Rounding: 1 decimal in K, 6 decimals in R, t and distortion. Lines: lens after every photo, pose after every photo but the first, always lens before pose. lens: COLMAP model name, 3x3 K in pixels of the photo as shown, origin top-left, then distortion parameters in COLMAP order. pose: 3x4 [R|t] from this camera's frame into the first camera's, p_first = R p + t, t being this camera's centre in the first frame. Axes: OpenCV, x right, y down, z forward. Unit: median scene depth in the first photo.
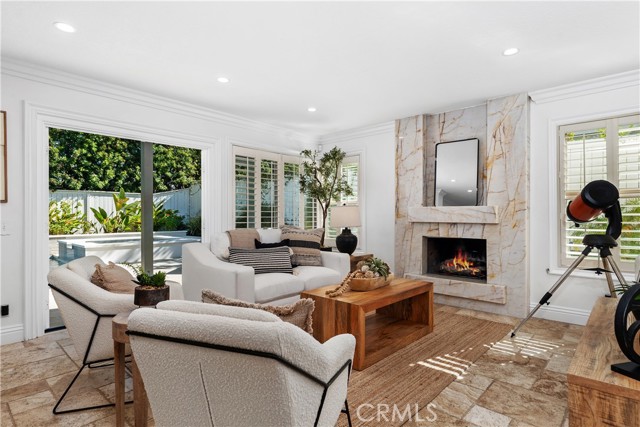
lens RADIAL K [[343.4, 0, 316.9], [0, 343.4, 213.3], [0, 0, 1]] dist [0.002967, 0.000301]
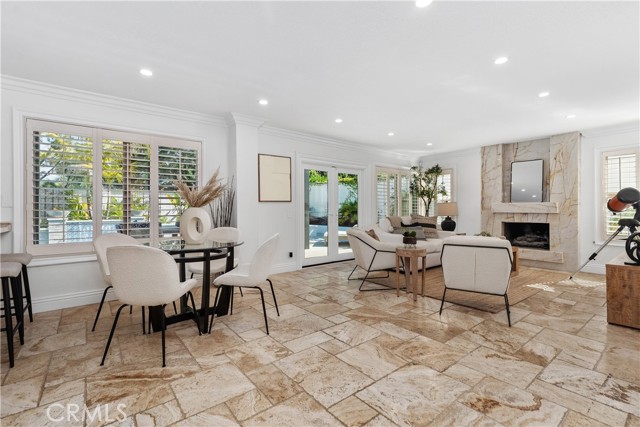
lens RADIAL K [[289.6, 0, 321.0], [0, 289.6, 208.5], [0, 0, 1]] dist [0.010123, -0.000644]
pose [[0.988521, -0.000901, -0.151081, -0.328392], [0.001140, 0.999998, 0.001496, 0.003818], [0.151079, -0.001651, 0.988520, -0.465180]]
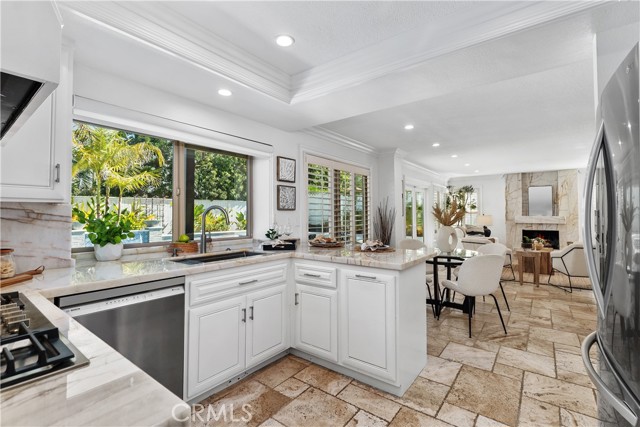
lens RADIAL K [[289.6, 0, 321.0], [0, 289.6, 208.5], [0, 0, 1]] dist [0.010123, -0.000644]
pose [[0.995450, 0.001466, 0.095276, -1.196192], [-0.000019, 0.999885, -0.015193, -0.040212], [-0.095288, 0.015122, 0.995335, -0.739207]]
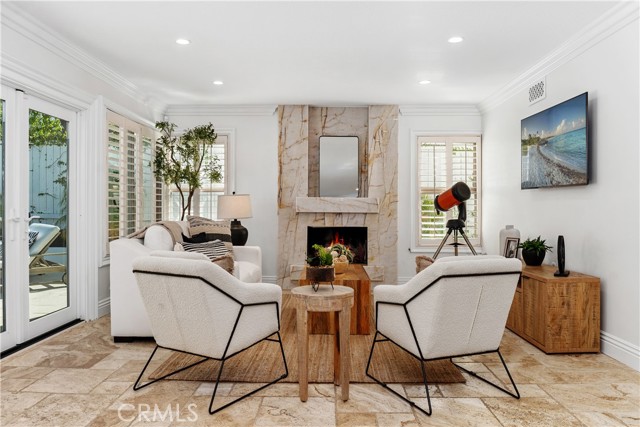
lens RADIAL K [[470.9, 0, 320.0], [0, 470.9, 213.5], [0, 0, 1]] dist [-0.044775, 0.000386]
pose [[0.747945, -0.003523, 0.663752, -0.623157], [-0.008245, 0.999859, 0.014599, 0.008893], [-0.663710, -0.016392, 0.747811, -0.058440]]
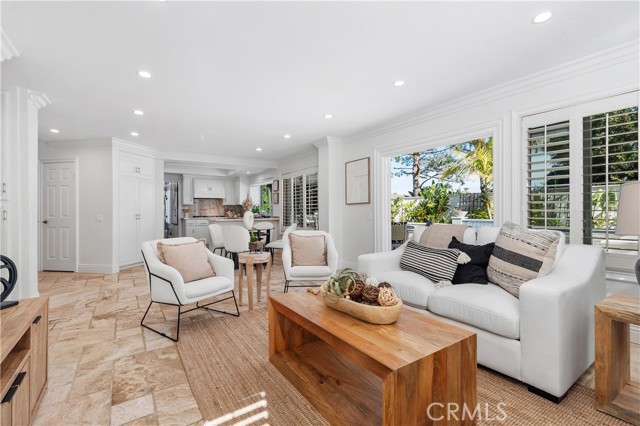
lens RADIAL K [[289.3, 0, 320.0], [0, 289.3, 213.0], [0, 0, 1]] dist [-0.000427, -0.000269]
pose [[-0.220746, 0.005462, -0.975316, 0.530229], [0.009259, 0.999951, 0.003505, 0.010300], [0.975287, -0.008257, -0.220785, 0.764128]]
